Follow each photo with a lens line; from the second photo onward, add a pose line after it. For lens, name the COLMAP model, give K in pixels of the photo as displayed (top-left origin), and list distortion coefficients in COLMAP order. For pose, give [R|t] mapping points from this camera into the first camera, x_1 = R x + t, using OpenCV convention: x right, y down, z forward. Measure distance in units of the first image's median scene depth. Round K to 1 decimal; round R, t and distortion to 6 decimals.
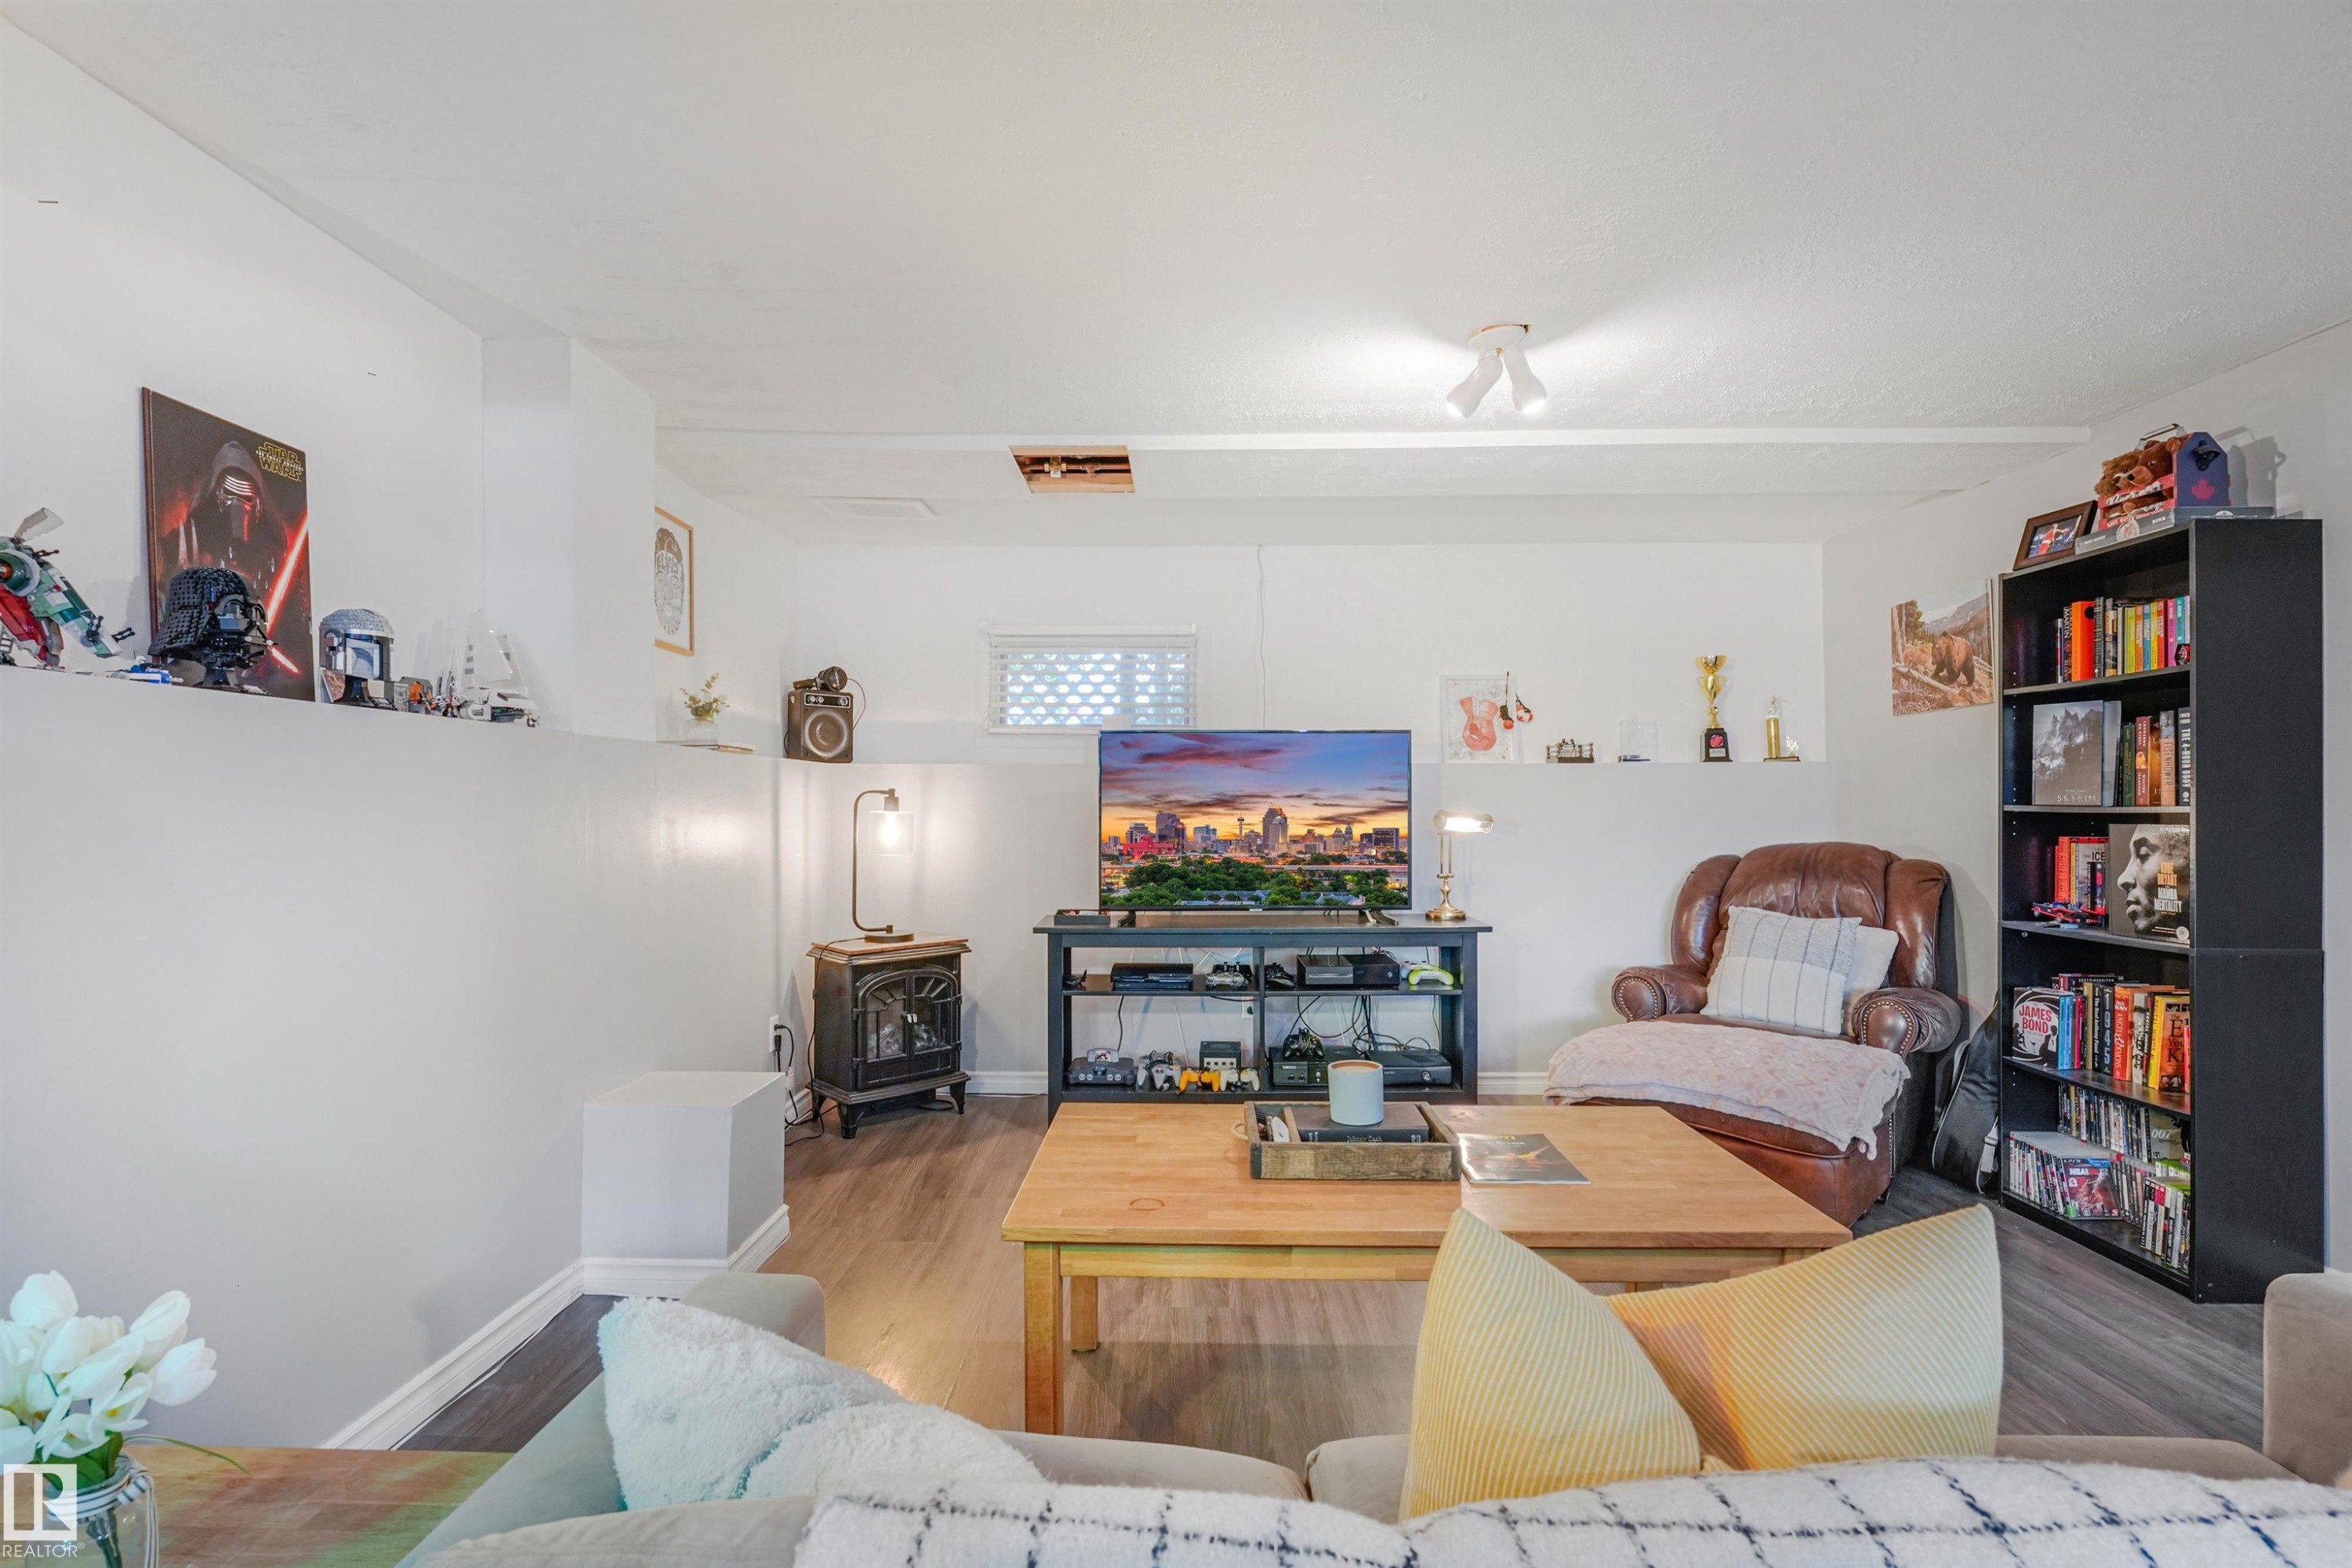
lens RADIAL K [[1124.2, 0, 1172.9], [0, 1124.2, 774.7], [0, 0, 1]] dist [-0.008642, -0.000604]
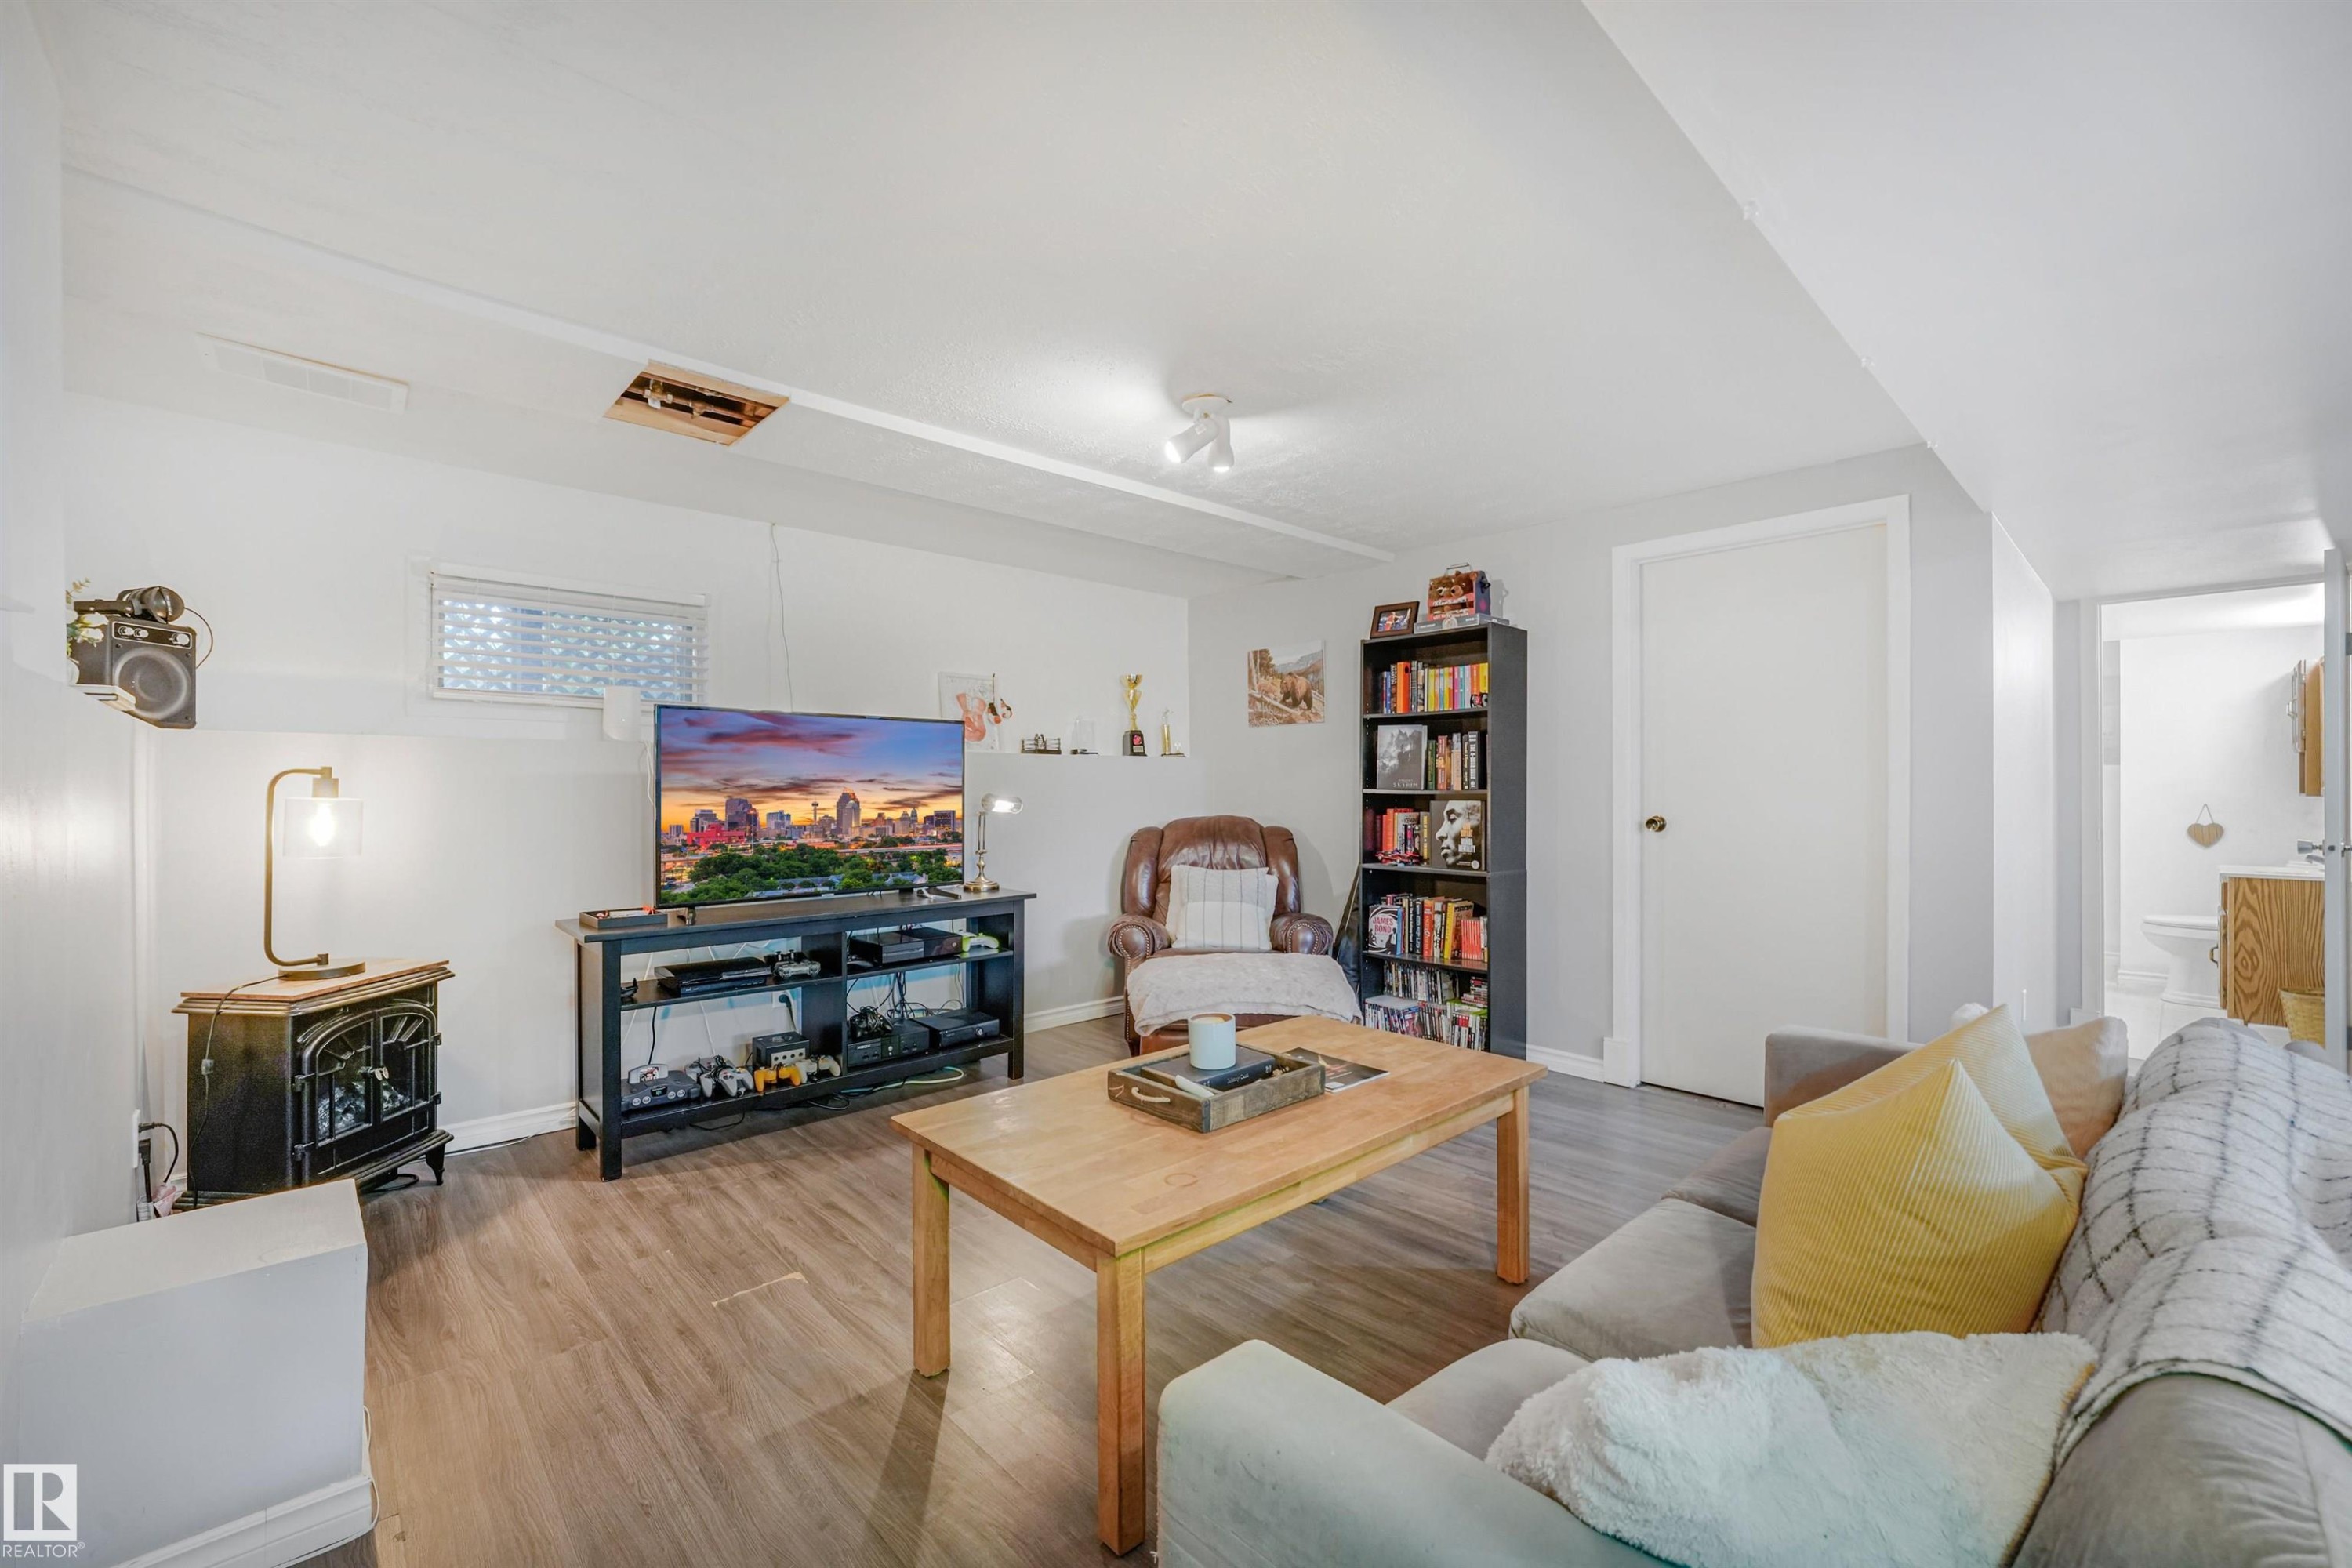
lens RADIAL K [[971.6, 0, 1171.0], [0, 971.6, 775.5], [0, 0, 1]] dist [-0.010652, 0.000229]
pose [[0.717340, 0.008691, 0.696669, -0.308483], [-0.018385, 0.999810, 0.006457, 0.003554], [-0.696480, -0.017440, 0.717364, 0.177595]]
